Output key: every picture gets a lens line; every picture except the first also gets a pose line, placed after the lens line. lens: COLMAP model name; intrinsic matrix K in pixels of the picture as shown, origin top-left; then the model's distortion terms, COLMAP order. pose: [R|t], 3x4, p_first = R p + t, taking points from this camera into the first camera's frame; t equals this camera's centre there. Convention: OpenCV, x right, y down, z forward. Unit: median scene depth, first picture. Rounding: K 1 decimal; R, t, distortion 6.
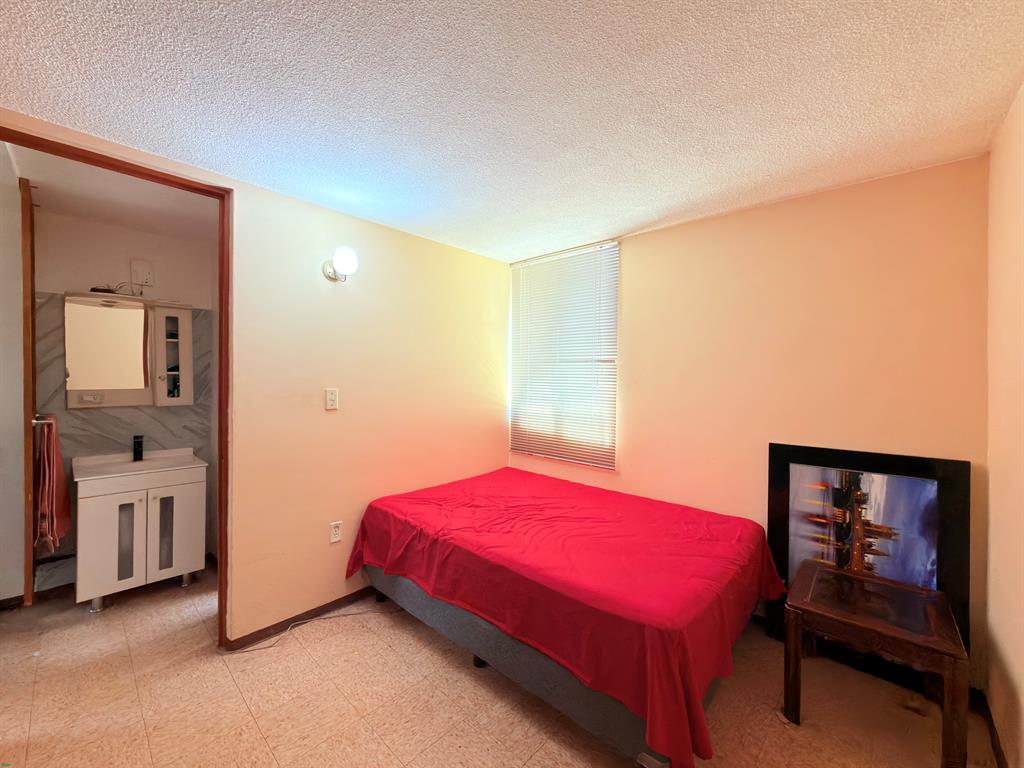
lens RADIAL K [[407.0, 0, 513.7], [0, 407.0, 386.8], [0, 0, 1]] dist [-0.000447, 0.000210]
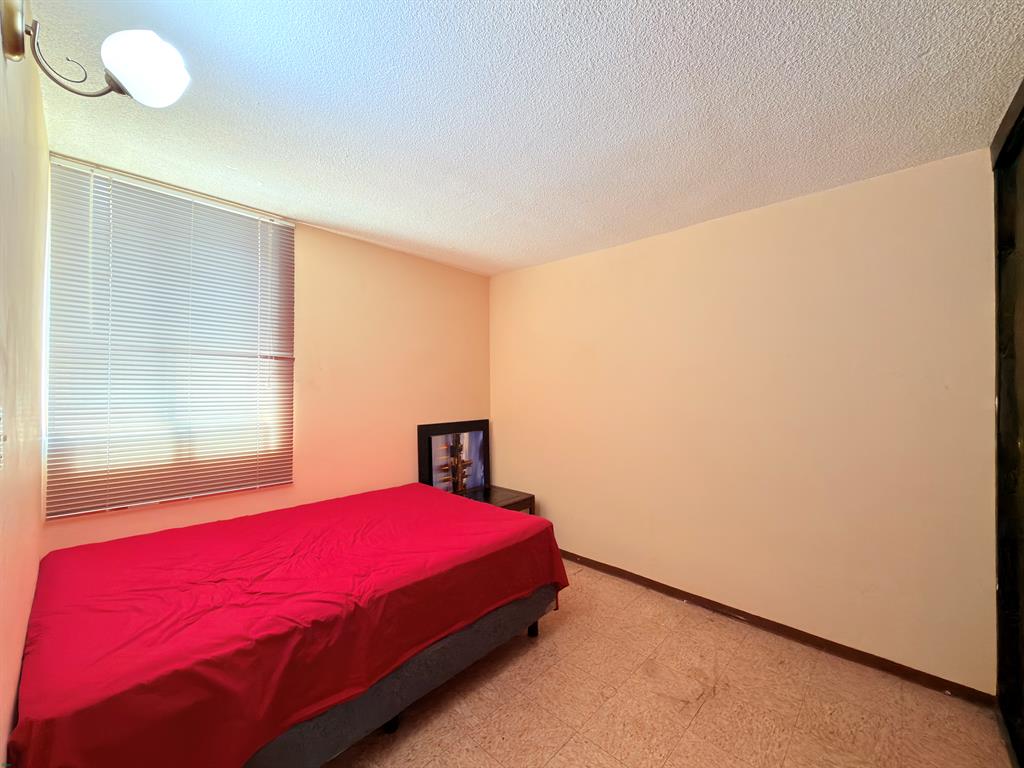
lens RADIAL K [[407.0, 0, 512.0], [0, 407.0, 380.9], [0, 0, 1]] dist [-0.000447, 0.000210]
pose [[0.023704, 0.001695, 0.999718, -0.829809], [0.012032, 0.999926, -0.001981, -0.010175], [-0.999647, 0.012076, 0.023681, 0.674710]]
